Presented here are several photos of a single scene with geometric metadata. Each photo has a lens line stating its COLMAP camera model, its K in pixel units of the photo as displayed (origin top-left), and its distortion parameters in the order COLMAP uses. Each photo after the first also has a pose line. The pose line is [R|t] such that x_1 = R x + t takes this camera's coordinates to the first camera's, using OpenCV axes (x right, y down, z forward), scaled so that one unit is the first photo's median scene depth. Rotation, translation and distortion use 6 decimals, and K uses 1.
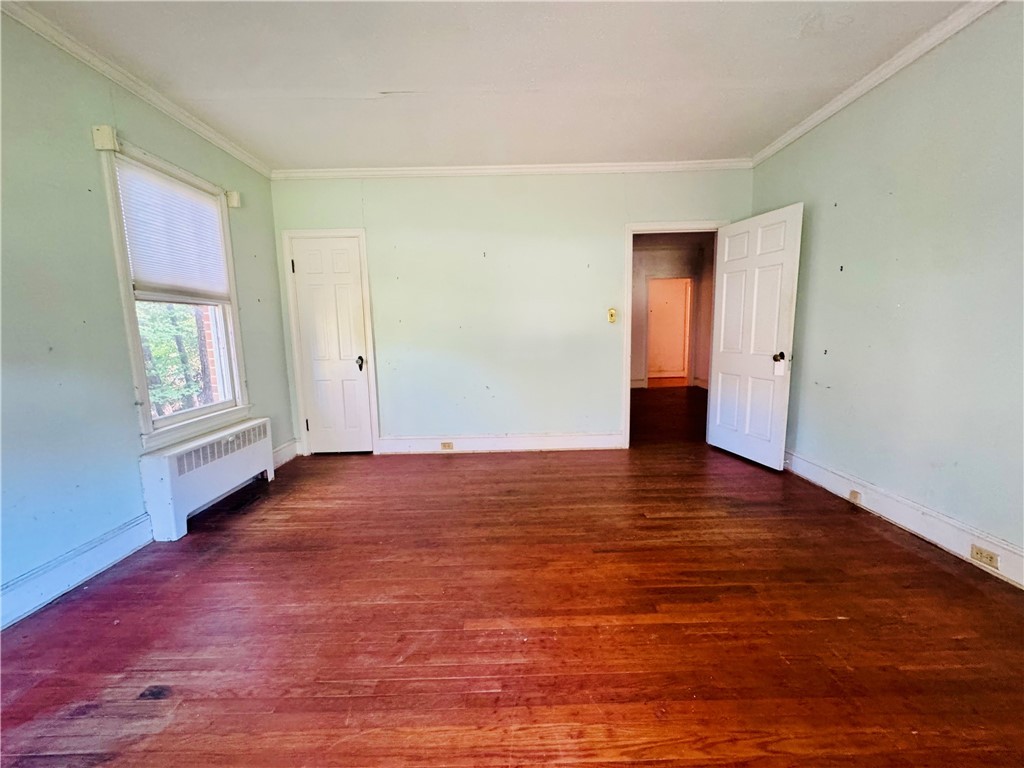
lens RADIAL K [[410.8, 0, 511.1], [0, 410.8, 383.6], [0, 0, 1]] dist [-0.005230, 0.000585]
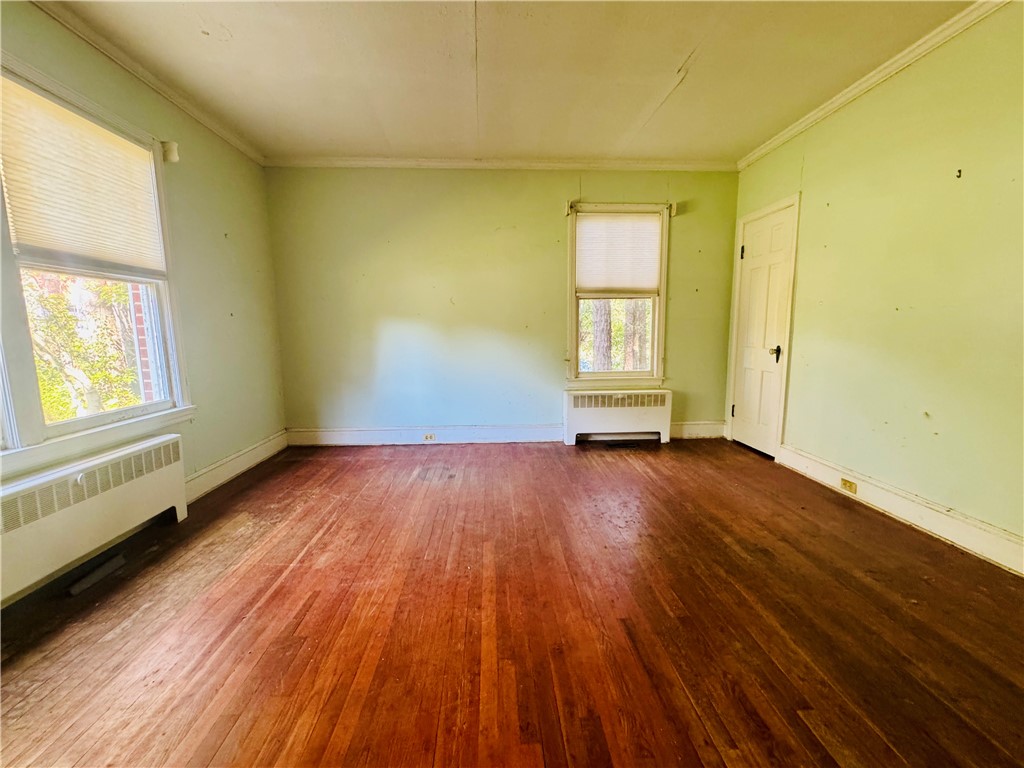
lens RADIAL K [[410.8, 0, 512.0], [0, 410.8, 384.6], [0, 0, 1]] dist [-0.005230, 0.000585]
pose [[0.047478, 0.154448, -0.986859, 0.477723], [-0.120791, 0.981611, 0.147815, -0.046771], [0.991542, 0.112186, 0.065261, 0.401263]]
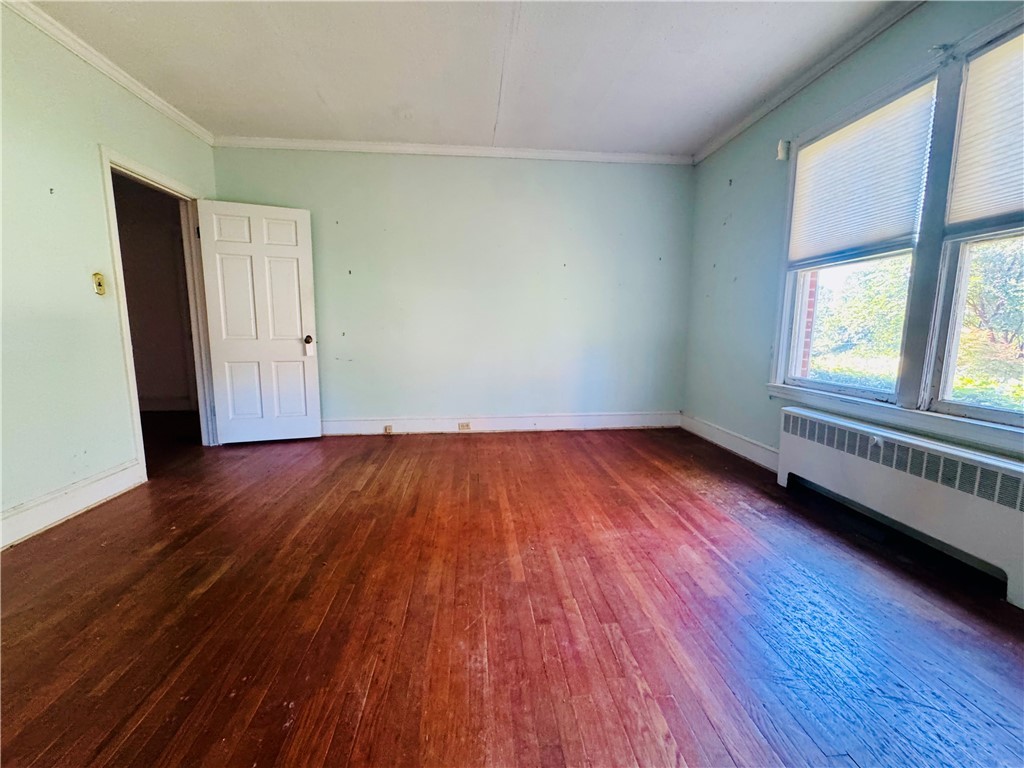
lens RADIAL K [[410.8, 0, 513.4], [0, 410.8, 381.5], [0, 0, 1]] dist [-0.005230, 0.000585]
pose [[-0.094917, -0.106821, 0.989737, -0.458326], [0.129461, 0.984458, 0.118667, -0.009419], [-0.987031, 0.139396, -0.079613, 0.442033]]
